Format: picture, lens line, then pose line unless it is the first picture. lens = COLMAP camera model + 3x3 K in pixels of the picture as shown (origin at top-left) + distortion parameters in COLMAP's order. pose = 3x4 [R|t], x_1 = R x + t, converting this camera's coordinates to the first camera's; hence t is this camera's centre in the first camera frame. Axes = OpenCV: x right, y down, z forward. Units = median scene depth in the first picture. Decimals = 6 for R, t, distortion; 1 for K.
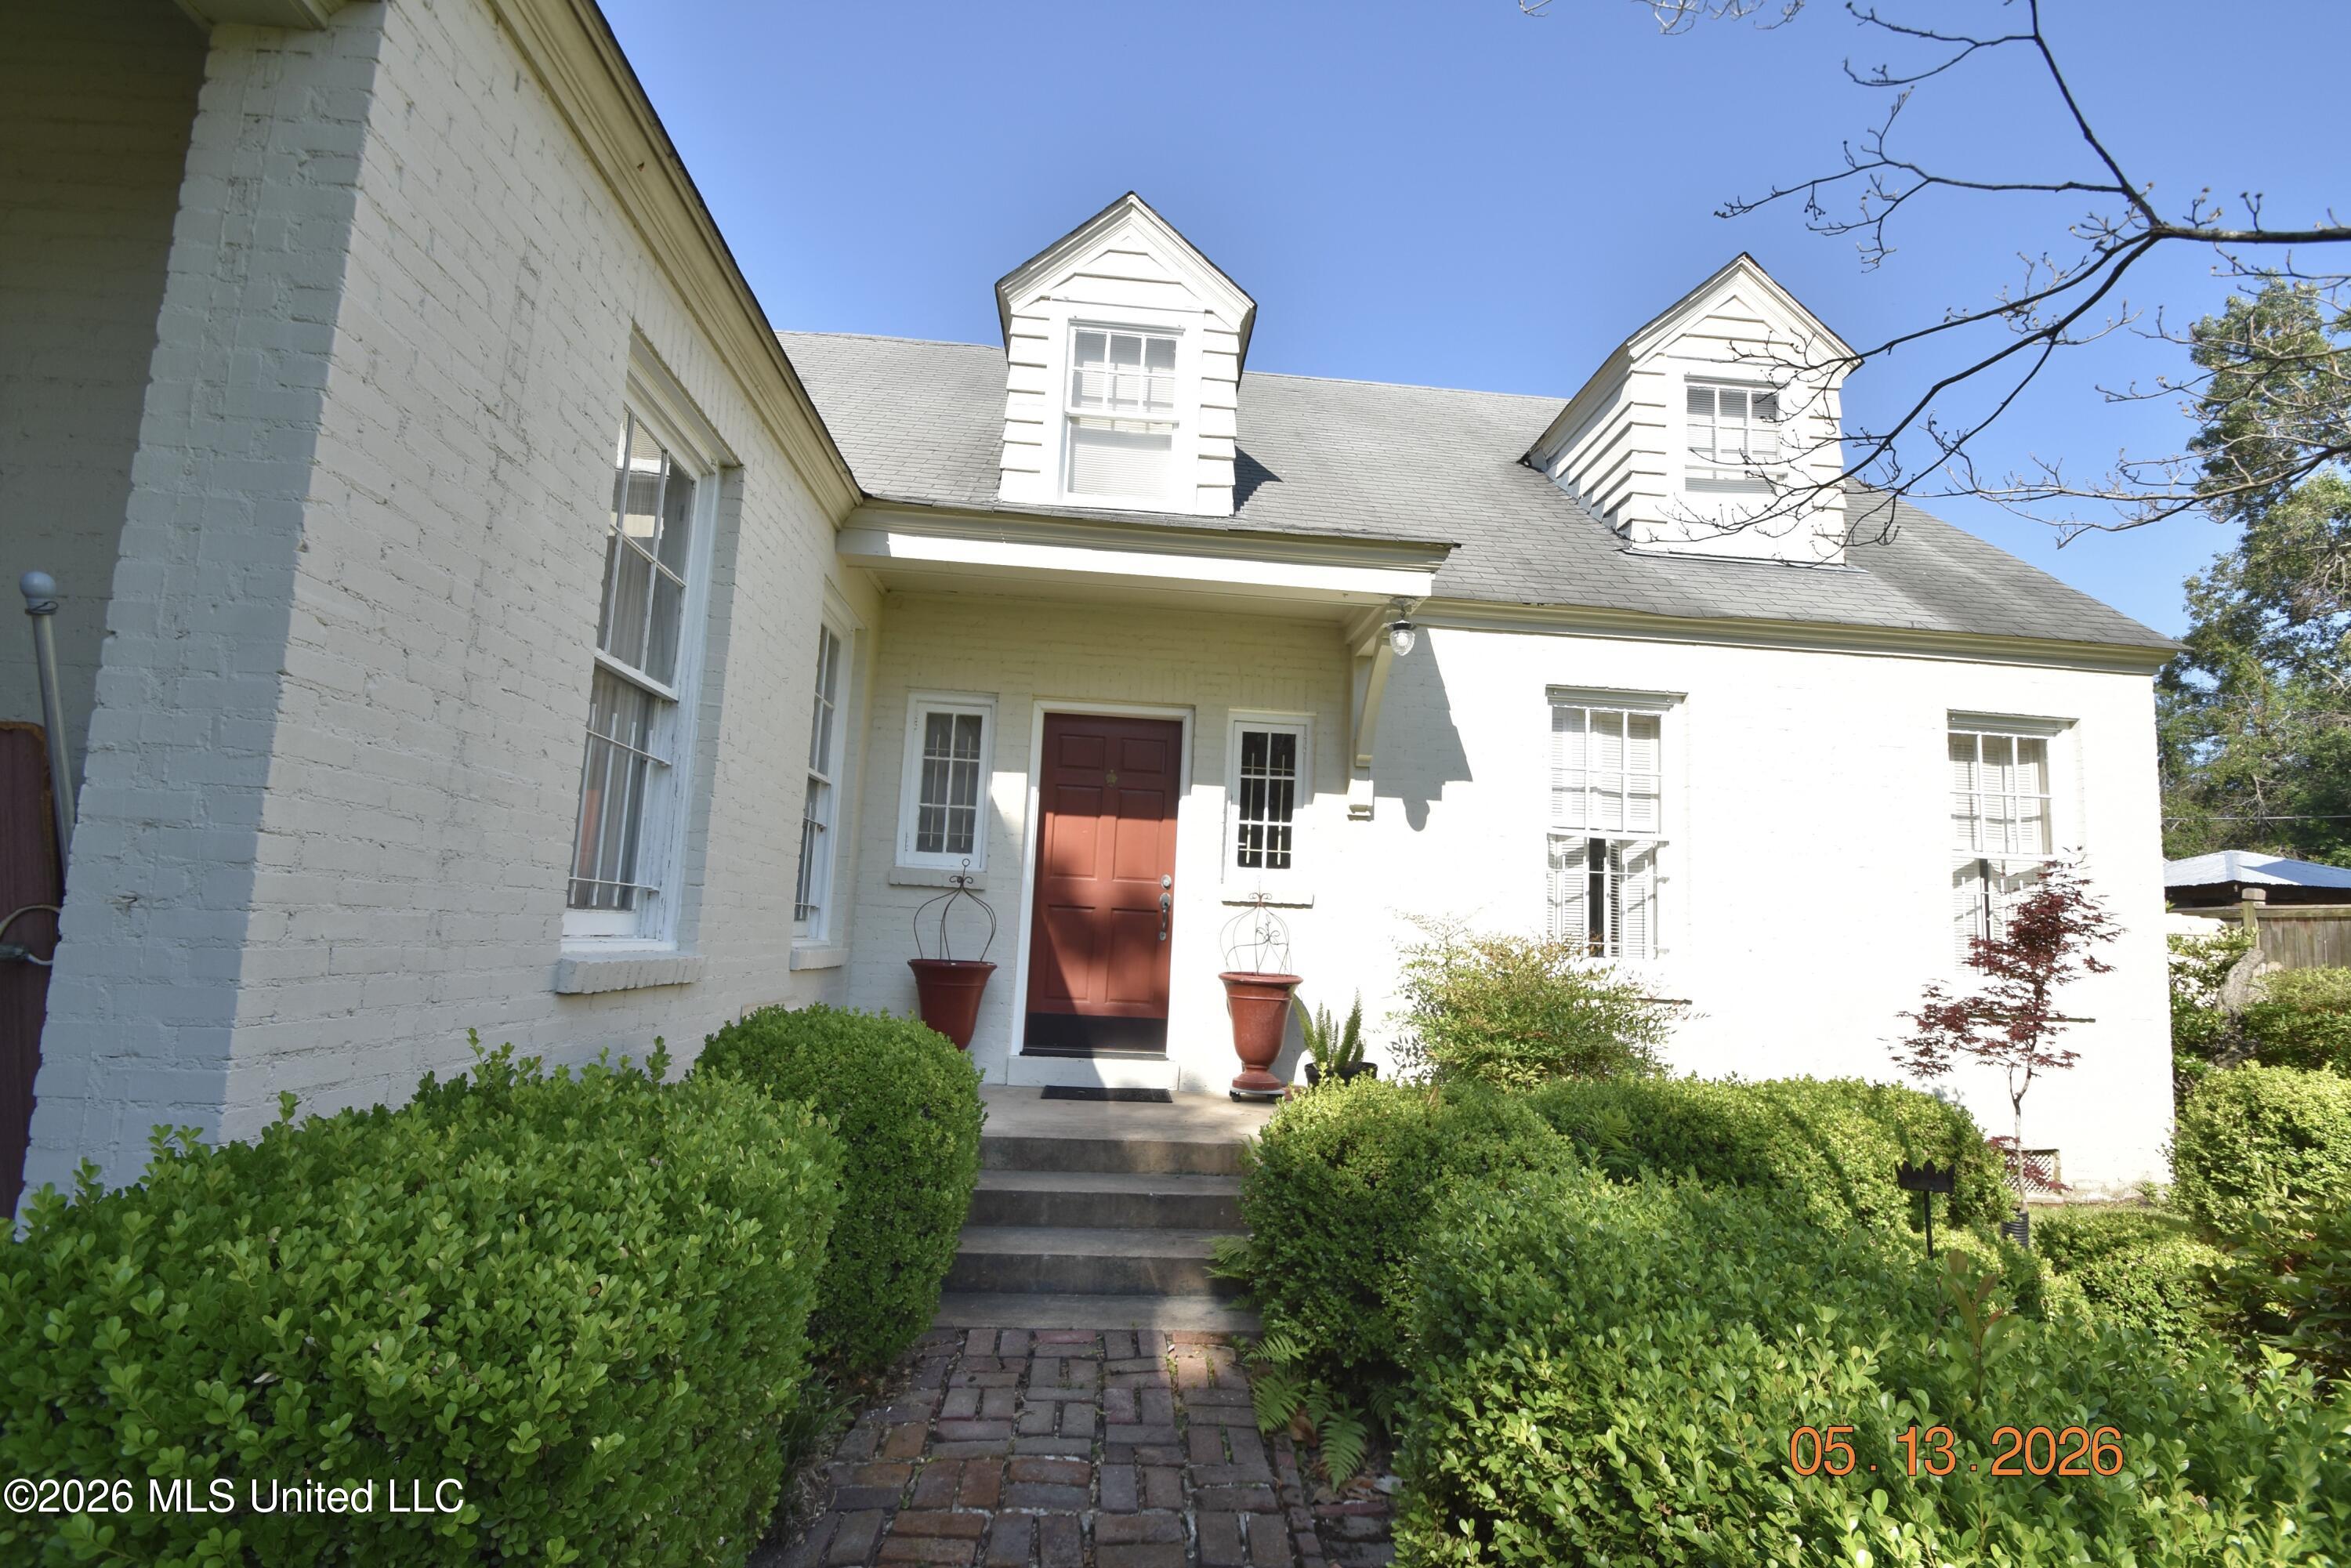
lens RADIAL K [[1030.7, 0, 1195.4], [0, 1030.7, 822.9], [0, 0, 1]] dist [0.016141, -0.016711]
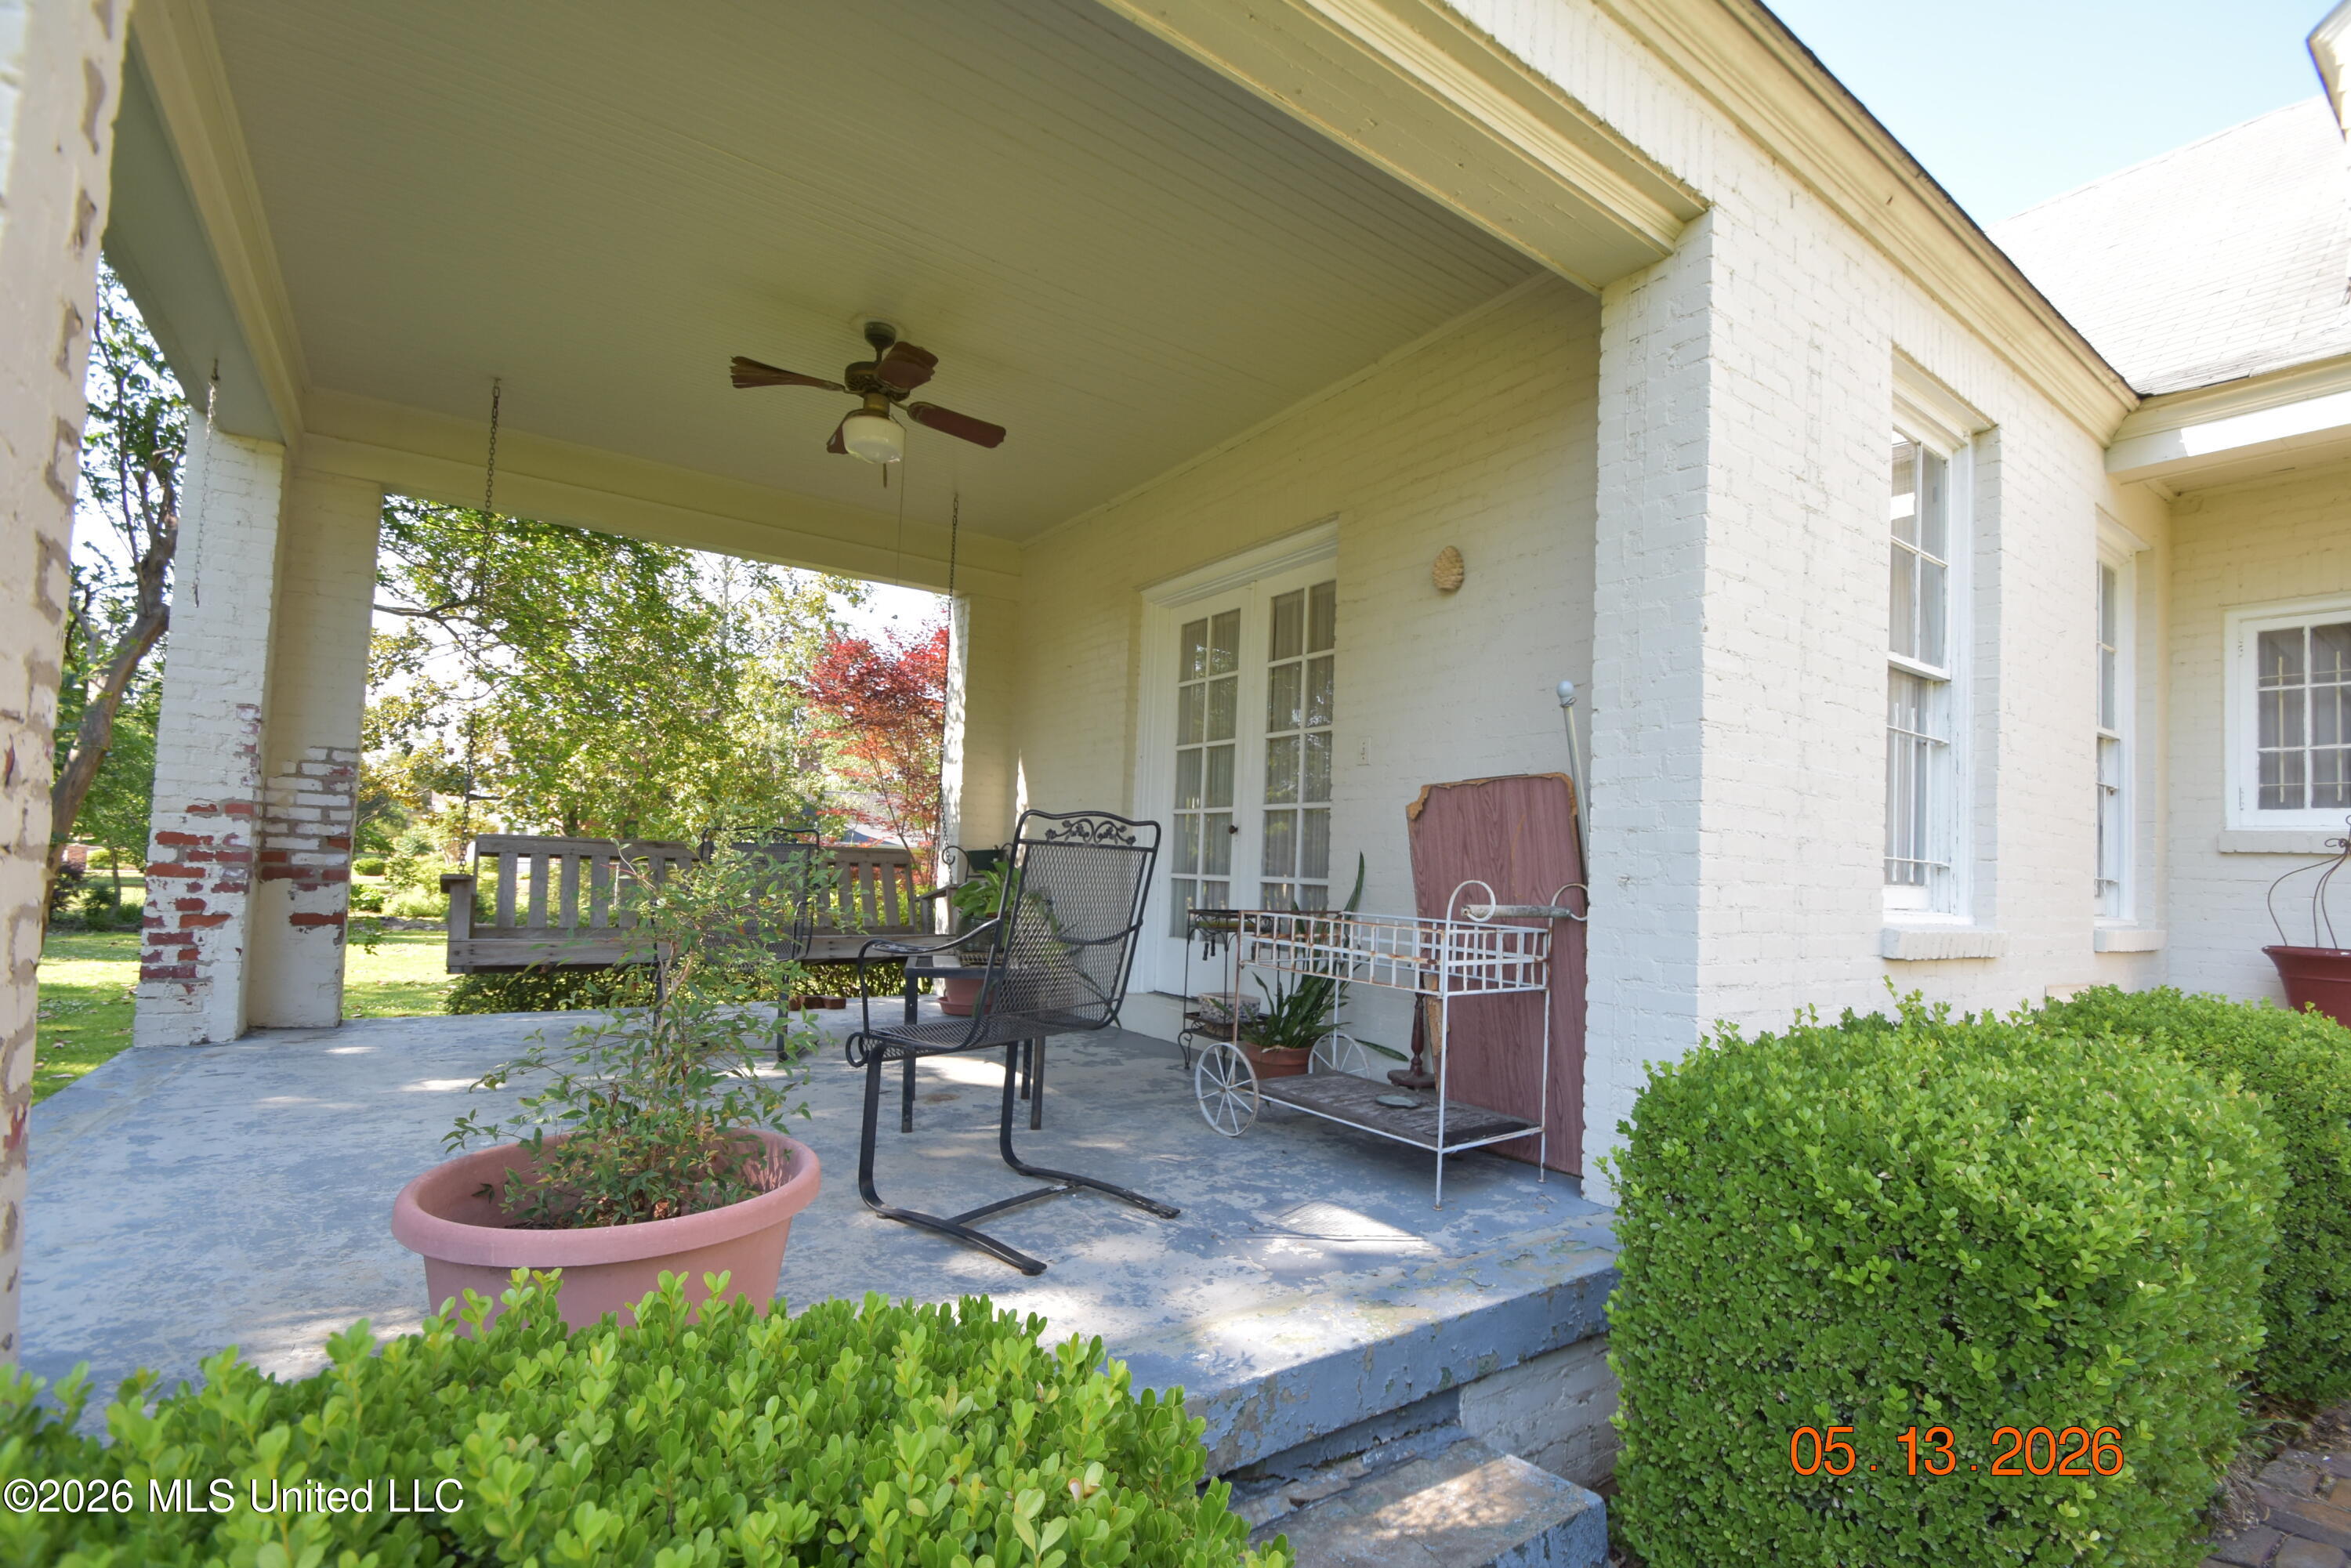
lens RADIAL K [[1030.7, 0, 1195.4], [0, 1030.7, 822.9], [0, 0, 1]] dist [0.016141, -0.016711]
pose [[0.504352, -0.060370, -0.861385, -0.006883], [0.077940, 0.996664, -0.024216, -0.010435], [0.859973, -0.054923, 0.507375, -0.154922]]
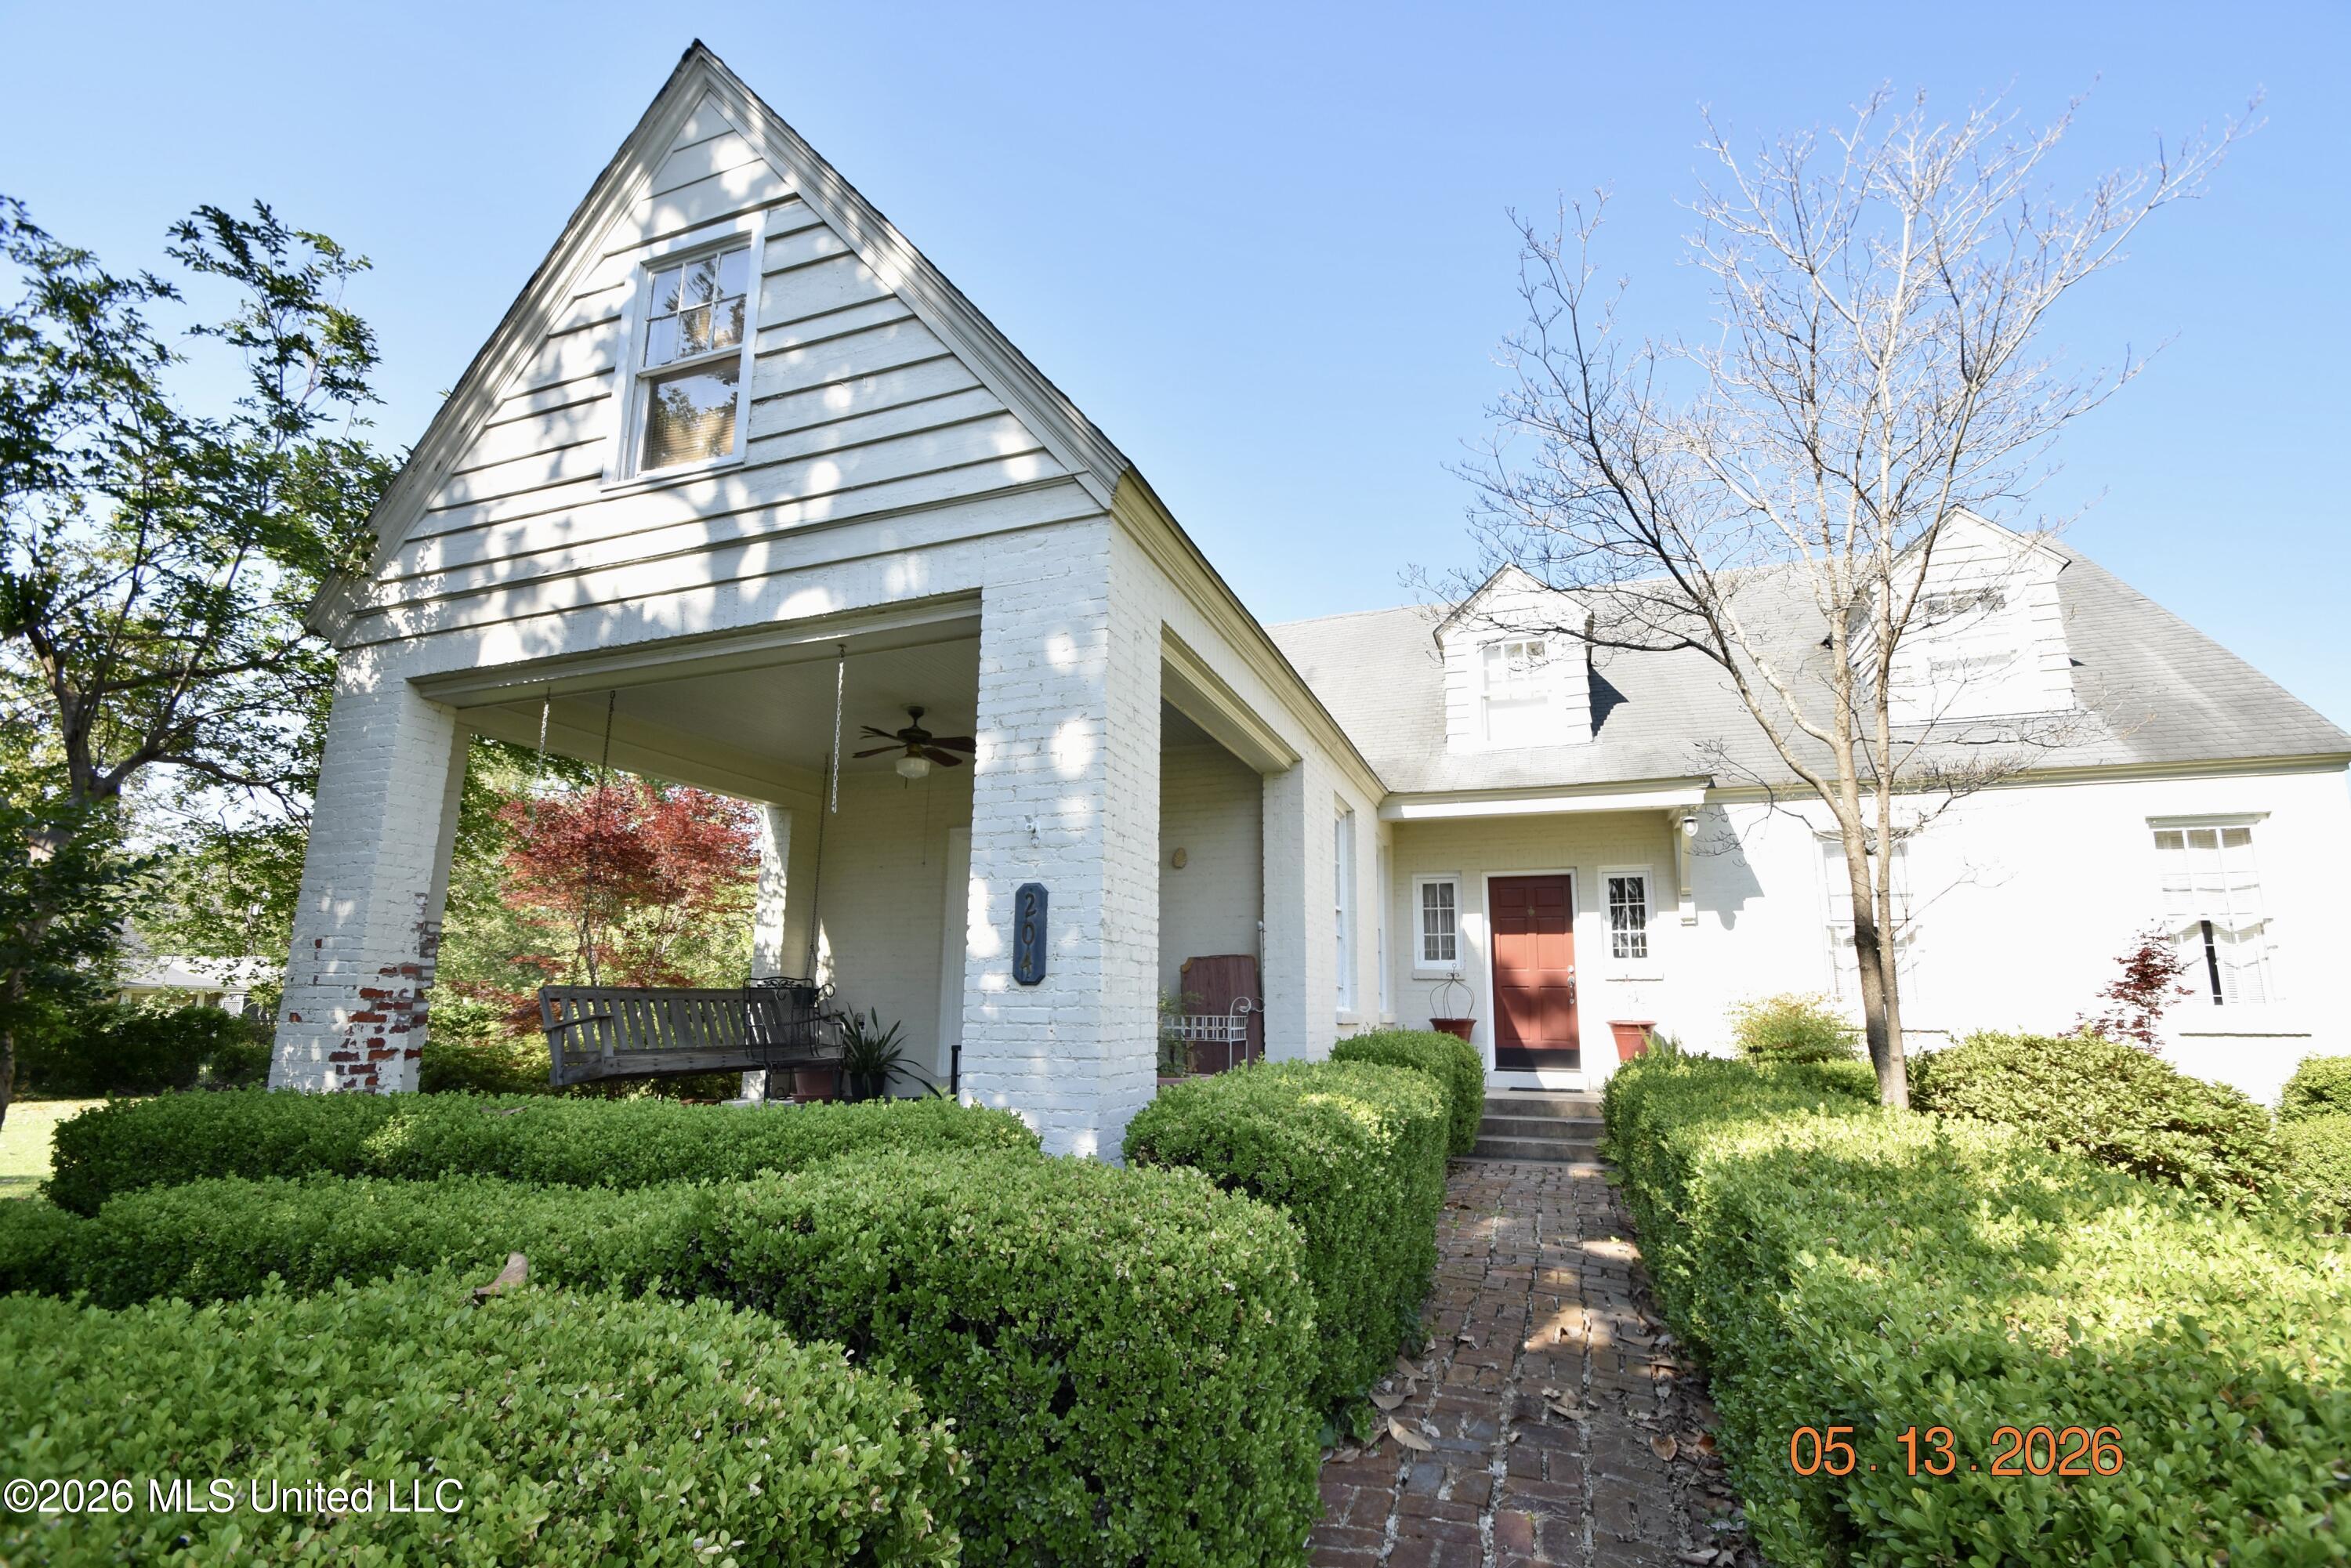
lens RADIAL K [[1030.7, 0, 1195.4], [0, 1030.7, 822.9], [0, 0, 1]] dist [0.016141, -0.016711]
pose [[0.910034, -0.109940, -0.399689, 0.192929], [0.077184, 0.992267, -0.097201, -0.109168], [0.407284, 0.057607, 0.911483, -1.382038]]
